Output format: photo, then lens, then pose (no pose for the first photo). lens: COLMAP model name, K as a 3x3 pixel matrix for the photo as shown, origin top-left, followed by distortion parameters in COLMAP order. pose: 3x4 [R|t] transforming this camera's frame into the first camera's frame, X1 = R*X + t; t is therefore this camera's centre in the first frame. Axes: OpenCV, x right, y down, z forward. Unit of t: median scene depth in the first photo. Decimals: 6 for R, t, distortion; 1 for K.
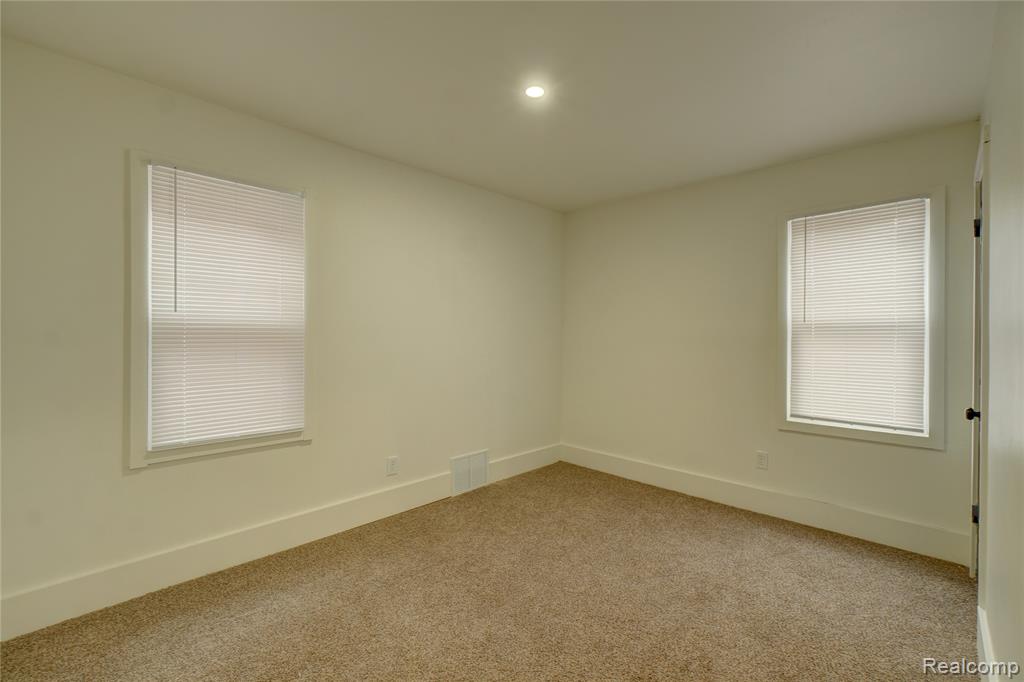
lens RADIAL K [[447.4, 0, 513.9], [0, 447.4, 336.2], [0, 0, 1]] dist [-0.009555, 0.001156]
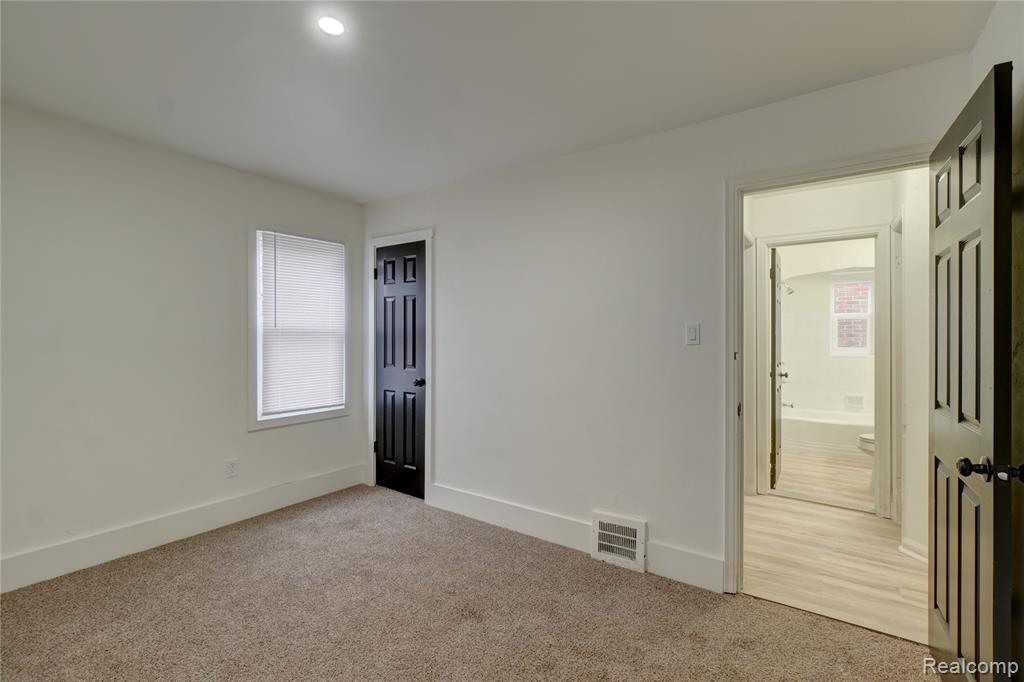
lens RADIAL K [[447.4, 0, 513.9], [0, 447.4, 336.2], [0, 0, 1]] dist [-0.009555, 0.001156]
pose [[-0.170892, 0.006708, 0.985267, -0.544767], [0.003494, 0.999975, -0.006202, -0.000033], [-0.985284, 0.002383, -0.170911, 0.608237]]
